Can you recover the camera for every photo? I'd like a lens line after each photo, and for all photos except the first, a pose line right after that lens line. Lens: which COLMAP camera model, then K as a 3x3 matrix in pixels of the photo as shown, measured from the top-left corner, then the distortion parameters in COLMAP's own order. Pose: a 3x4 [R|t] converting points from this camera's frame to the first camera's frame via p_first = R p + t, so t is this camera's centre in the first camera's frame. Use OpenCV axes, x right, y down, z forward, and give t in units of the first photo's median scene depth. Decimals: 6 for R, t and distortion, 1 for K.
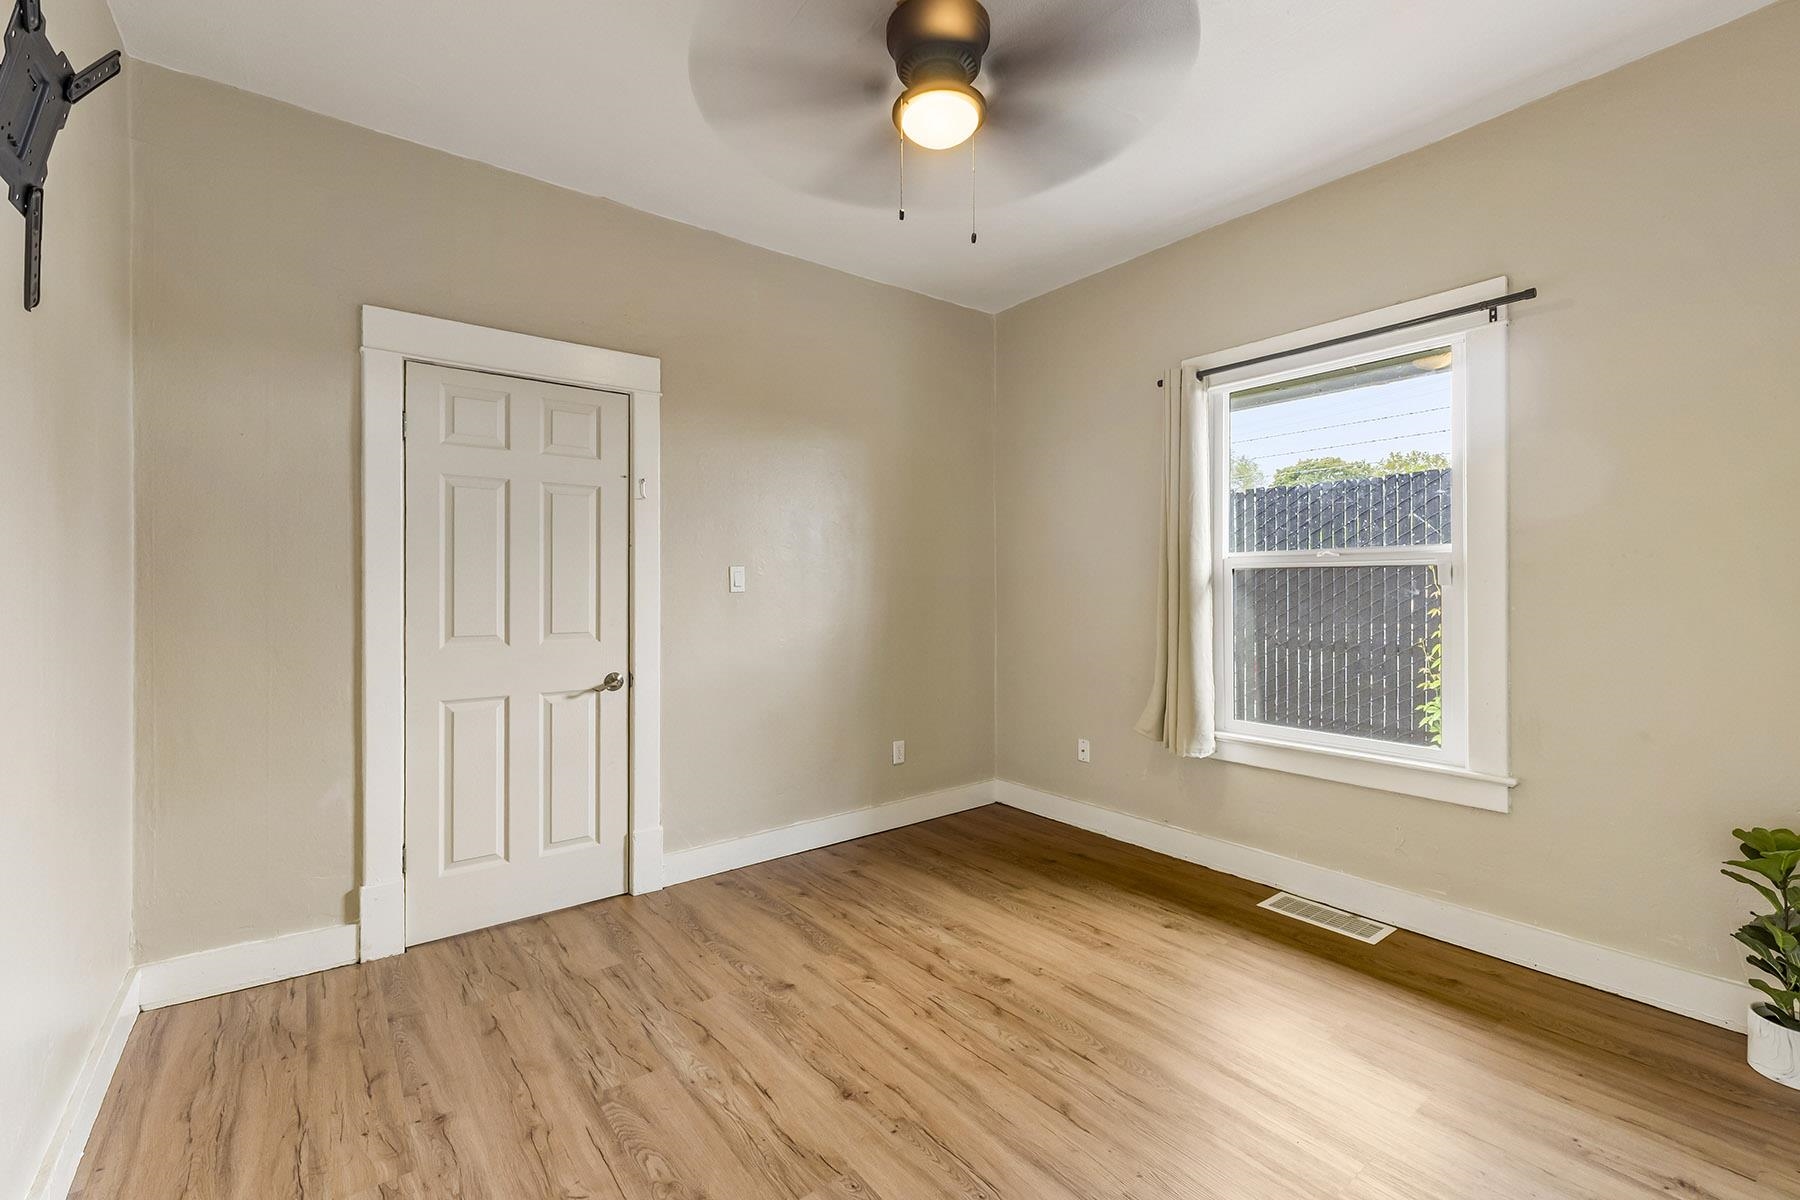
lens RADIAL K [[763.3, 0, 896.4], [0, 763.3, 590.3], [0, 0, 1]] dist [-0.002557, -0.000108]
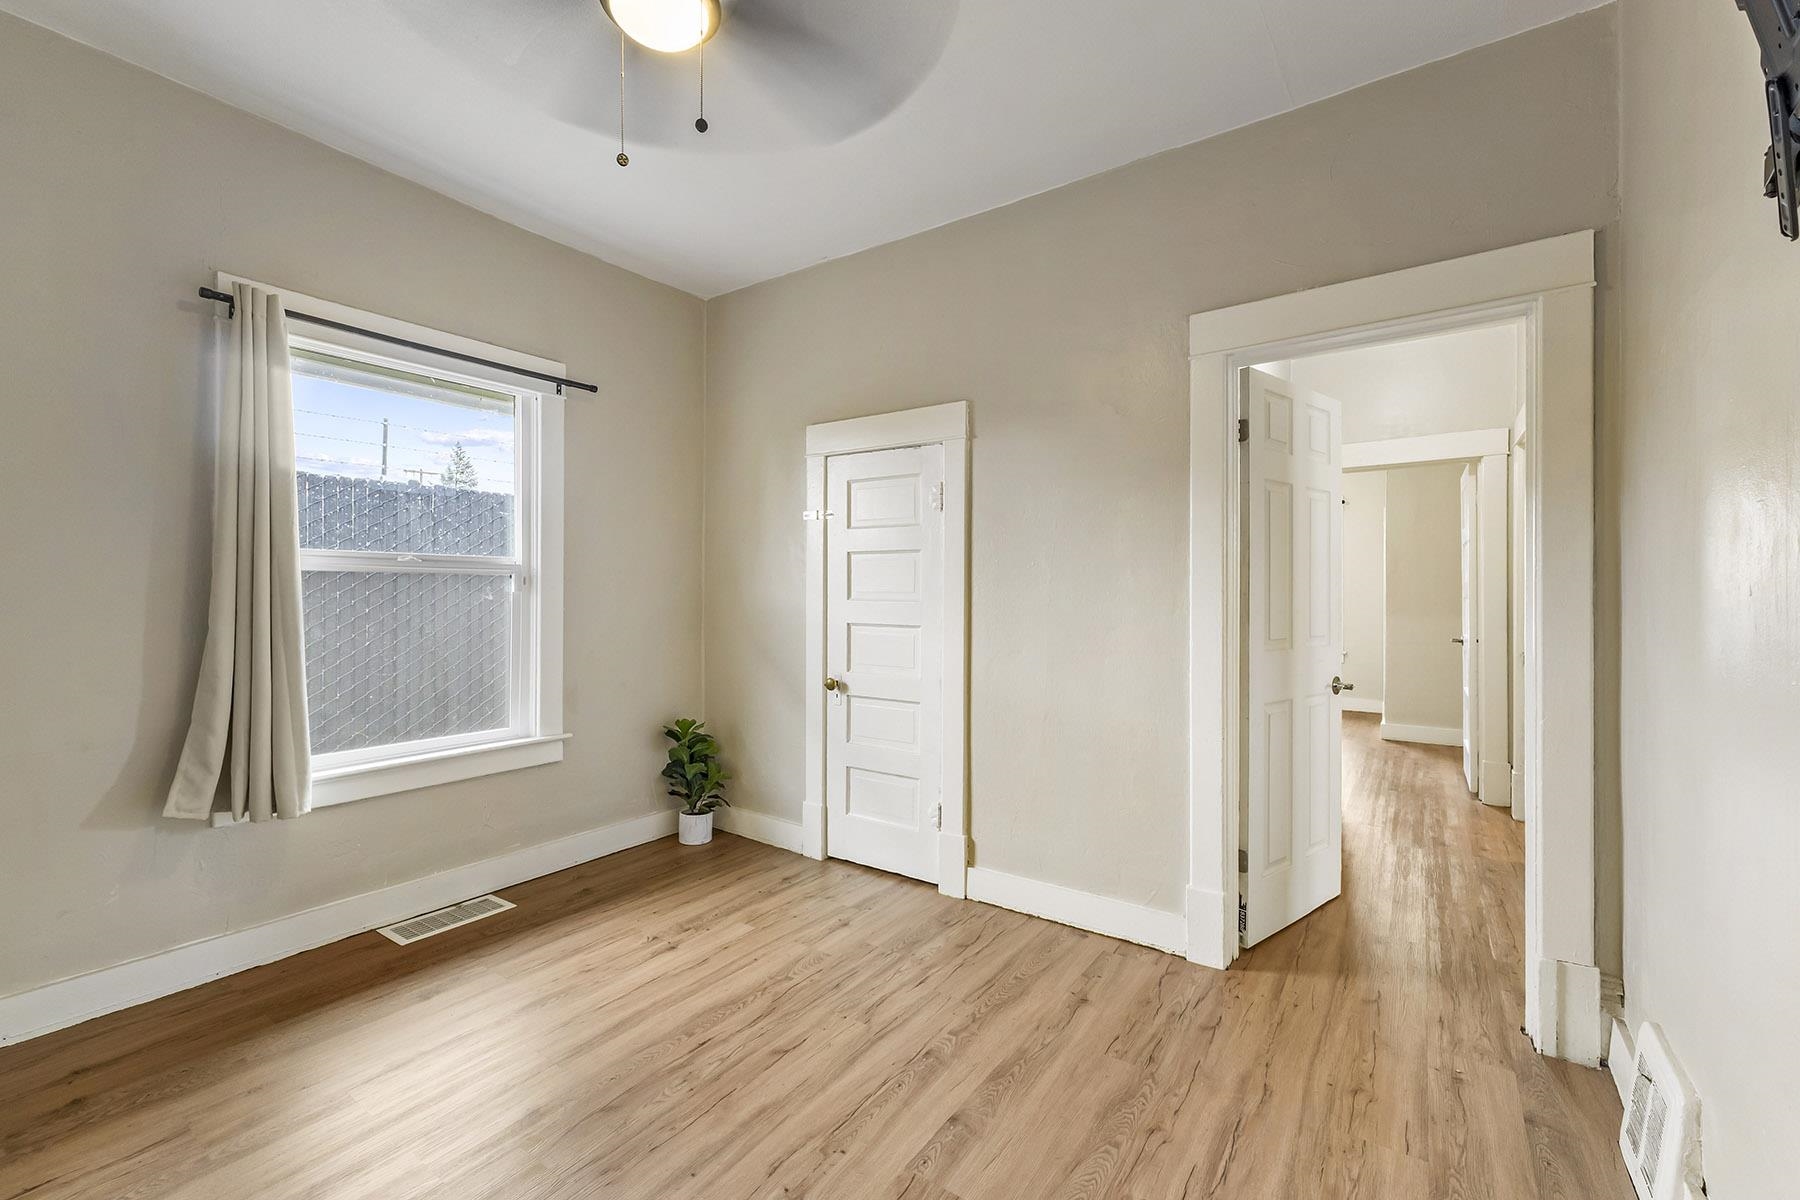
lens RADIAL K [[731.7, 0, 899.1], [0, 731.7, 589.4], [0, 0, 1]] dist [0.002108, 0.000022]
pose [[-0.284808, 0.005009, 0.958572, -0.597465], [0.001003, 0.999987, -0.004927, -0.004032], [-0.958584, -0.000441, -0.284809, 0.772353]]
